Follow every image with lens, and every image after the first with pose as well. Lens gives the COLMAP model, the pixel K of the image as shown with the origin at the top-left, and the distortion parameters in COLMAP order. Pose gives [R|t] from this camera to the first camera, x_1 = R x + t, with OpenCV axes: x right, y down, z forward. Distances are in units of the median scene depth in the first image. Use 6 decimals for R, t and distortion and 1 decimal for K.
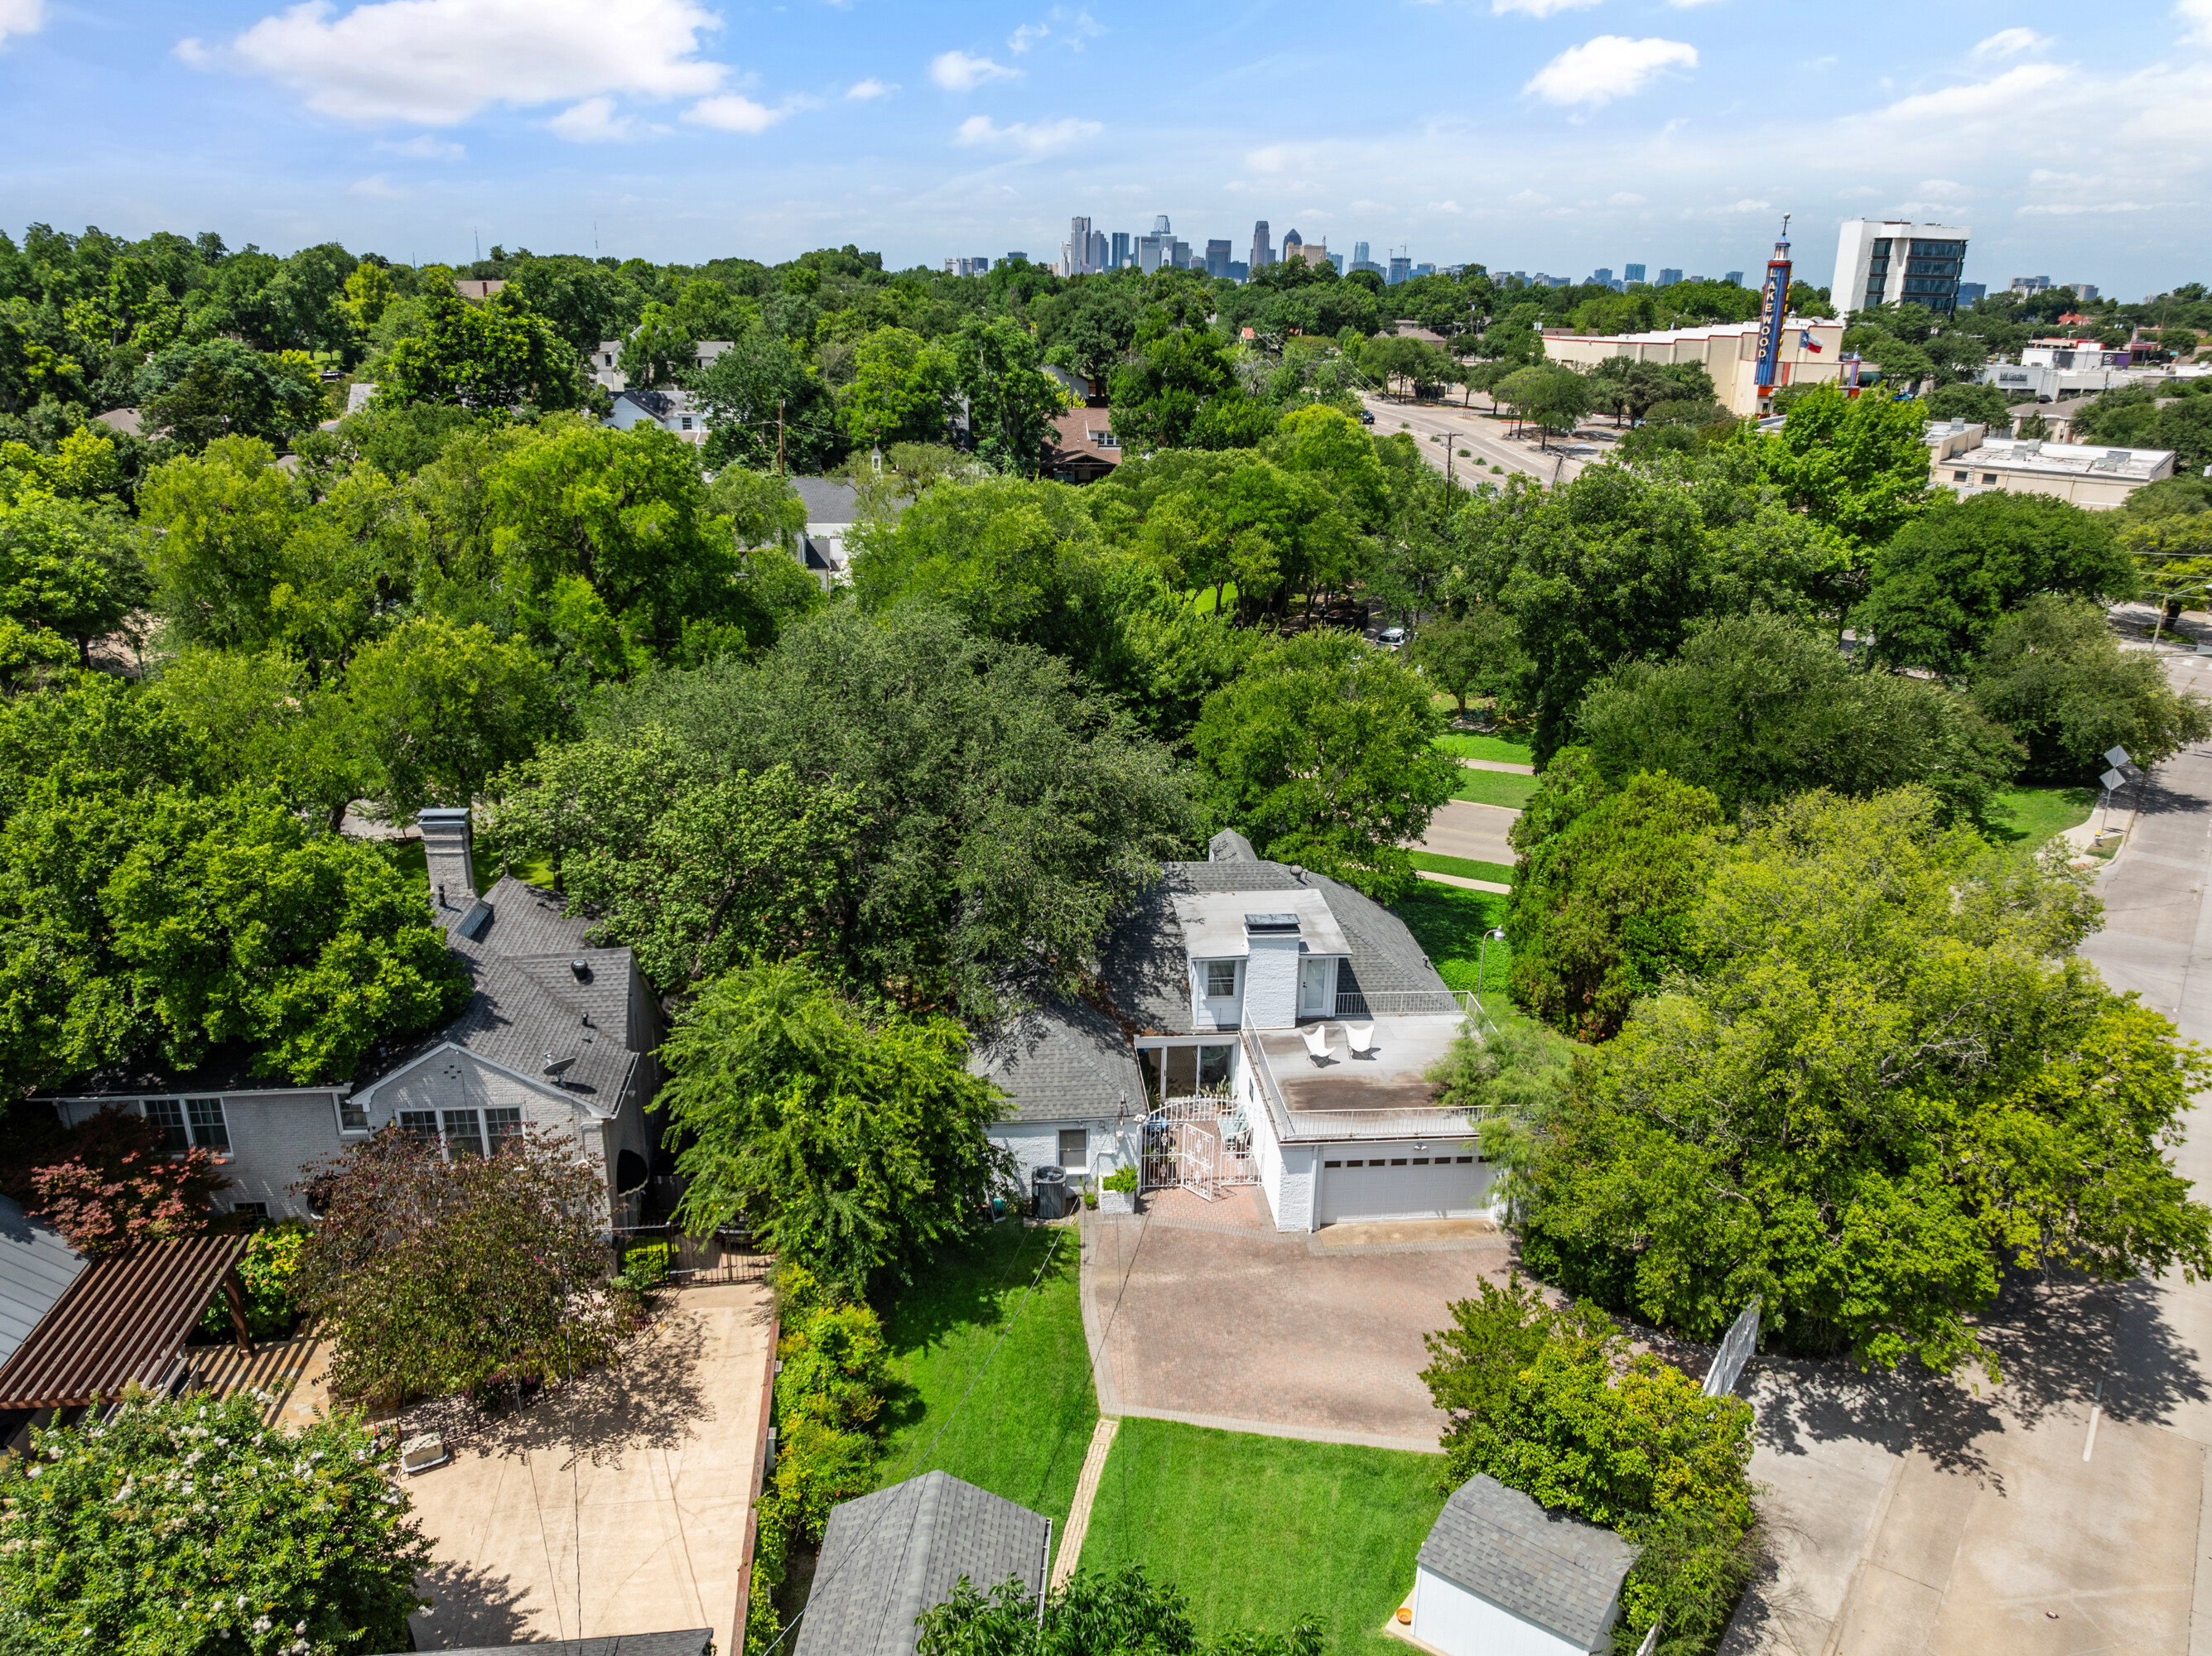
lens RADIAL K [[1531.4, 0, 1131.8], [0, 1531.4, 838.6], [0, 0, 1]] dist [-0.039178, -0.004617]
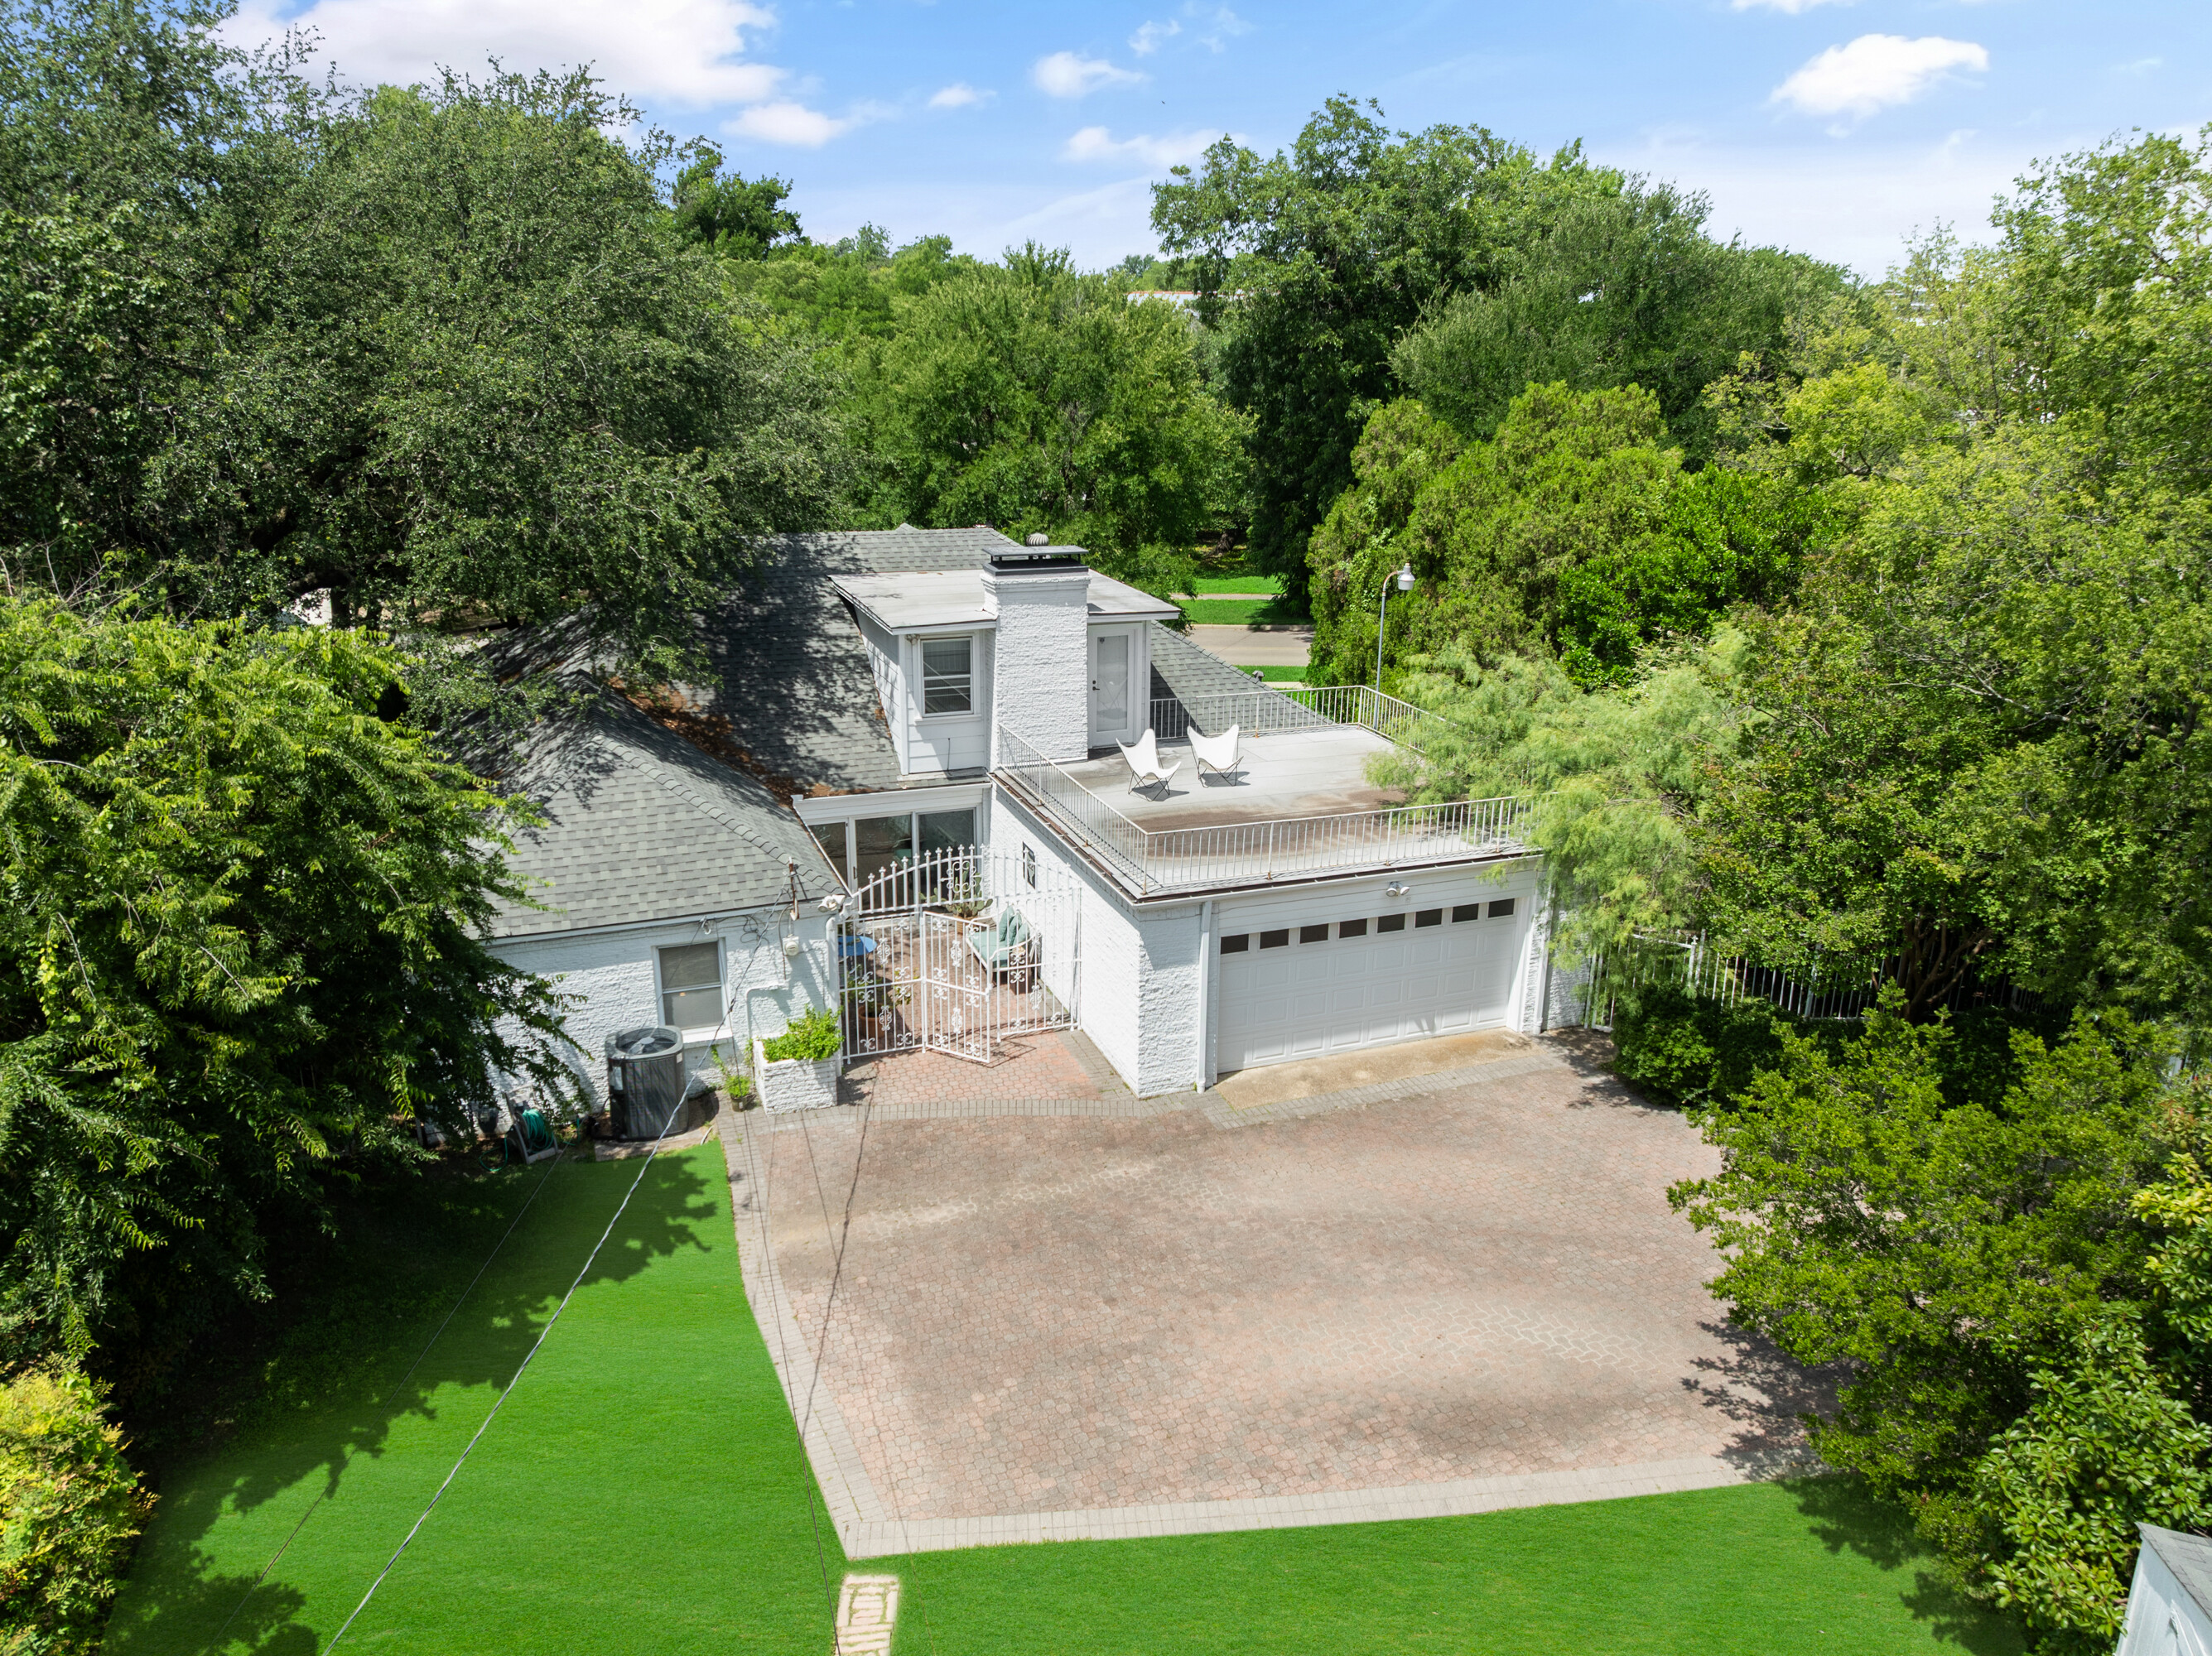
lens RADIAL K [[1539.8, 0, 1120.3], [0, 1539.8, 817.8], [0, 0, 1]] dist [-0.028533, -0.004832]
pose [[0.963187, -0.086407, 0.254568, -0.028311], [0.095934, 0.995068, -0.025226, 0.180381], [-0.251133, 0.048719, 0.966726, 0.518435]]
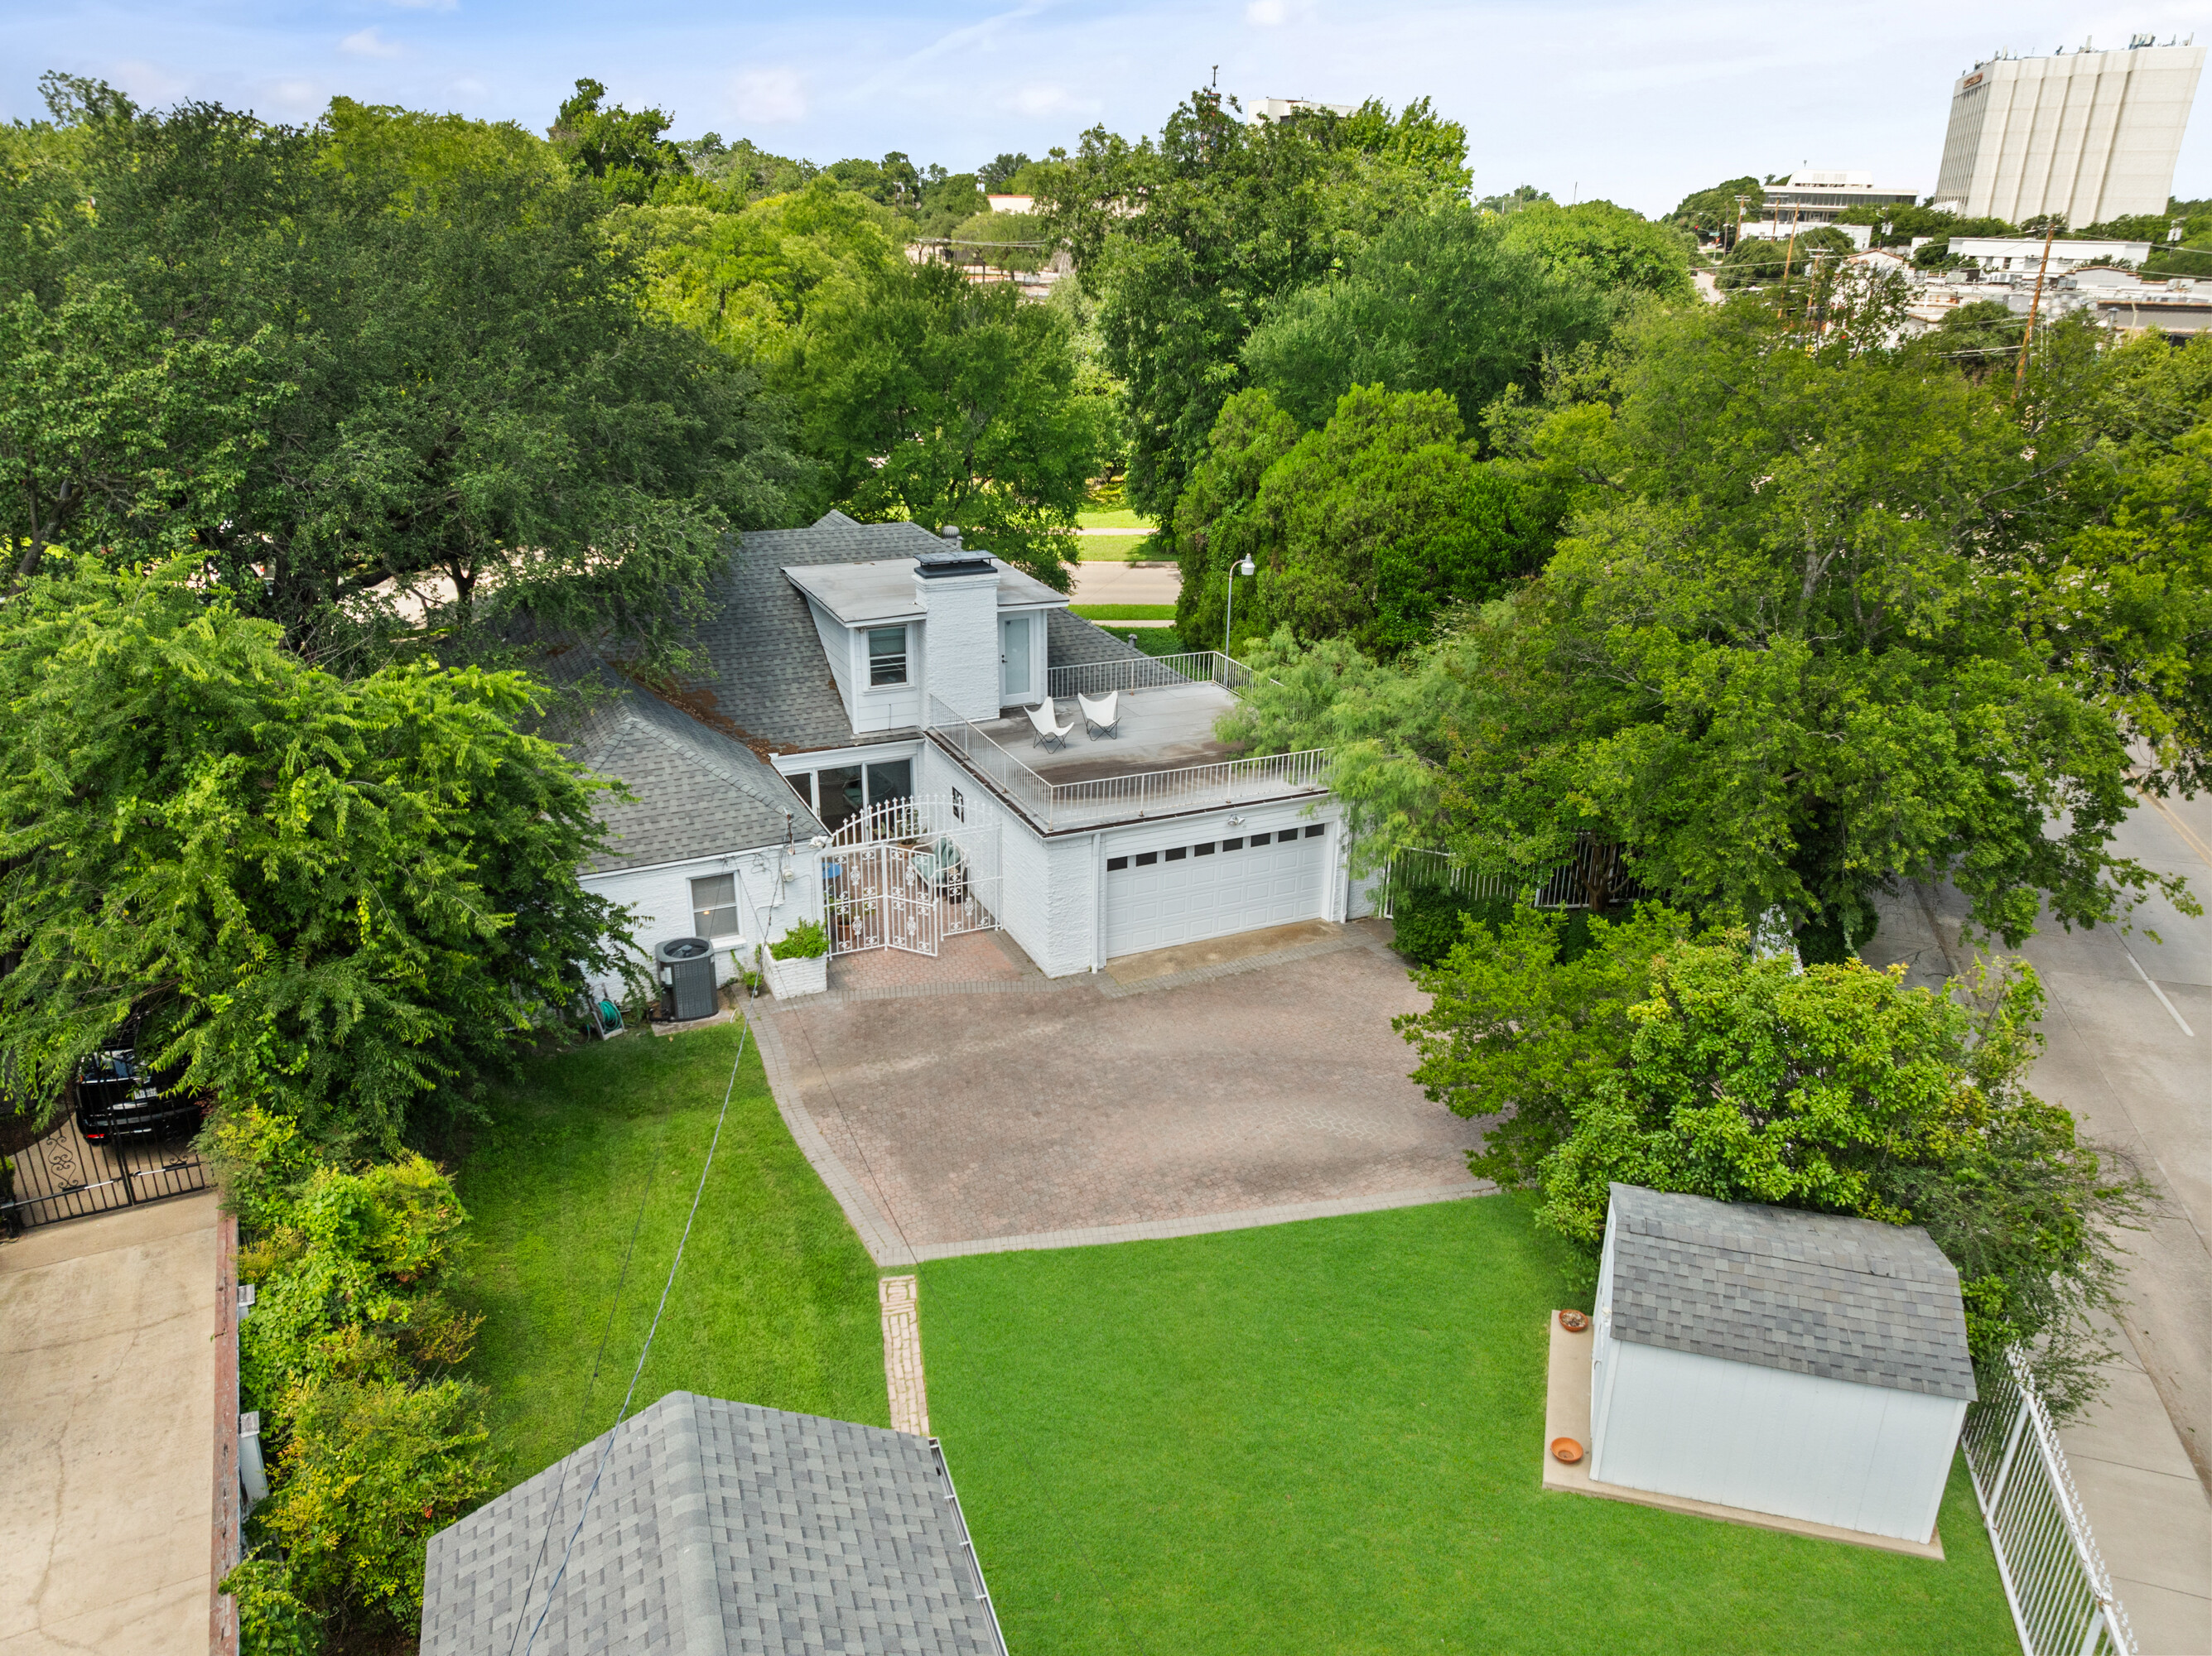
lens RADIAL K [[1531.4, 0, 1131.8], [0, 1531.4, 838.6], [0, 0, 1]] dist [-0.039178, -0.004617]
pose [[0.936871, -0.131162, 0.324145, -0.080467], [0.116267, 0.991090, 0.064987, 0.157938], [-0.329780, -0.023197, 0.943773, 0.354547]]
